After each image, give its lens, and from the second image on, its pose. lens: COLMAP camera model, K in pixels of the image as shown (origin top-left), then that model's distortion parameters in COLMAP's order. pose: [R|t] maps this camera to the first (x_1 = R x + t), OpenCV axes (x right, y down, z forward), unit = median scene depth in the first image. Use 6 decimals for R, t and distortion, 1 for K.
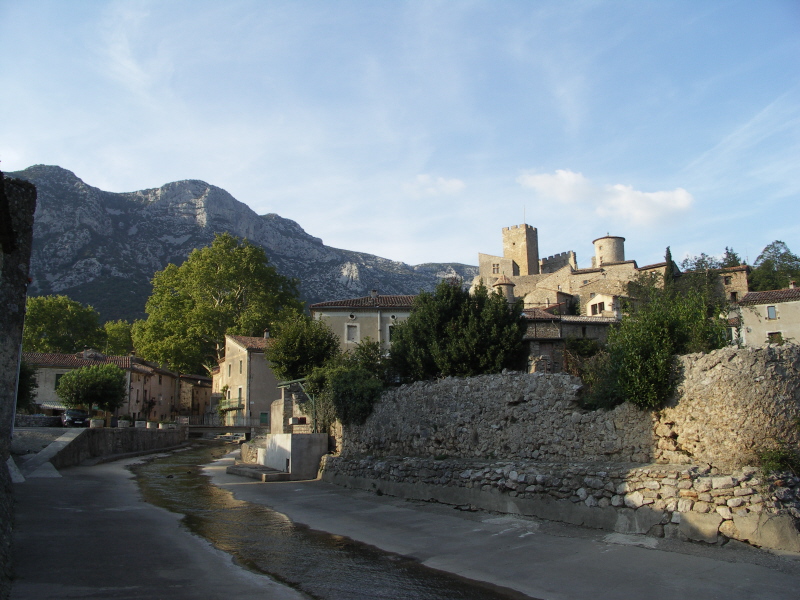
lens RADIAL K [[670.7, 0, 400.0], [0, 670.7, 300.0], [0, 0, 1]] dist [-0.191469, 0.186030]
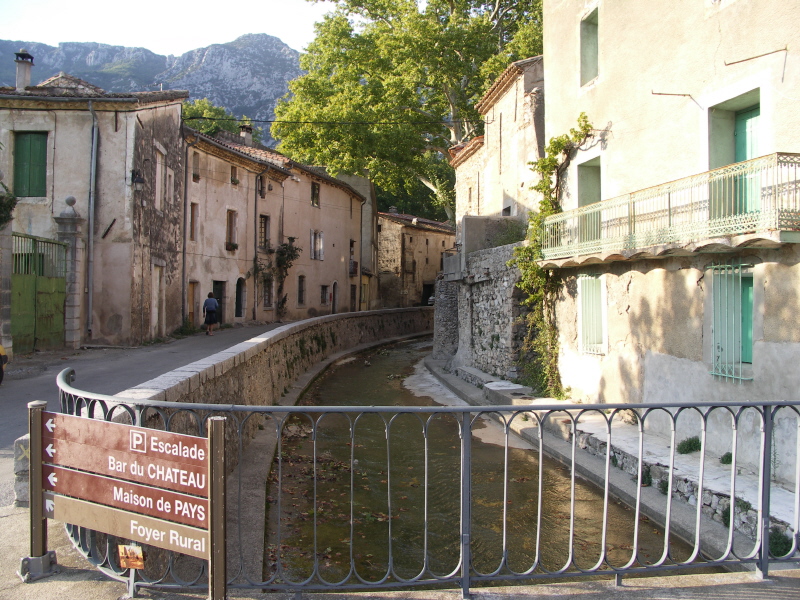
lens RADIAL K [[670.7, 0, 400.0], [0, 670.7, 300.0], [0, 0, 1]] dist [-0.191469, 0.186030]
pose [[0.951472, 0.025979, -0.306637, -0.364390], [0.036261, 0.980024, 0.195546, 0.199444], [0.305591, -0.197175, 0.931523, 1.177048]]
